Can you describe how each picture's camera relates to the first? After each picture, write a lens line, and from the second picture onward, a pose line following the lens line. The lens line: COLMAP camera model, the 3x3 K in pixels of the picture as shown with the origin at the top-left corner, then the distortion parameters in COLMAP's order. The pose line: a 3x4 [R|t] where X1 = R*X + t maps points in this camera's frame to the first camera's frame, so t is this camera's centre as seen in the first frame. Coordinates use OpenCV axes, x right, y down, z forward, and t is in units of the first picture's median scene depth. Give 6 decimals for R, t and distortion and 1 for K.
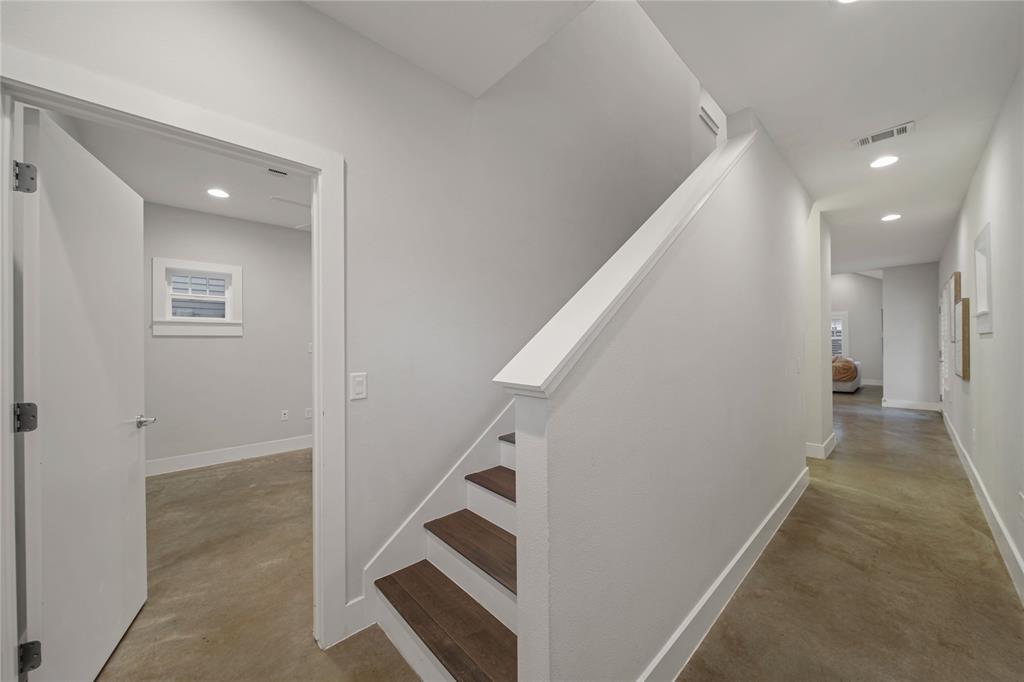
lens RADIAL K [[373.0, 0, 513.5], [0, 373.0, 339.6], [0, 0, 1]] dist [-0.001870, -0.000338]
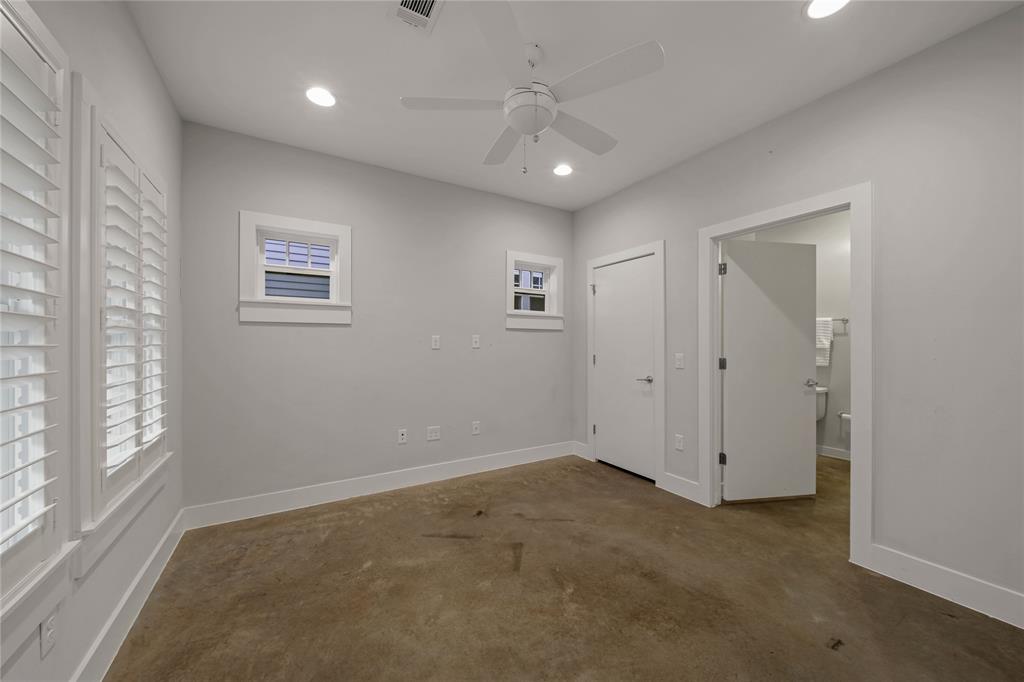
lens RADIAL K [[373.0, 0, 512.0], [0, 373.0, 343.8], [0, 0, 1]] dist [-0.001870, -0.000338]
pose [[0.978211, 0.011699, -0.207285, -0.298824], [-0.009320, 0.999879, 0.012450, 0.016884], [0.207405, -0.010247, 0.978201, 0.393325]]
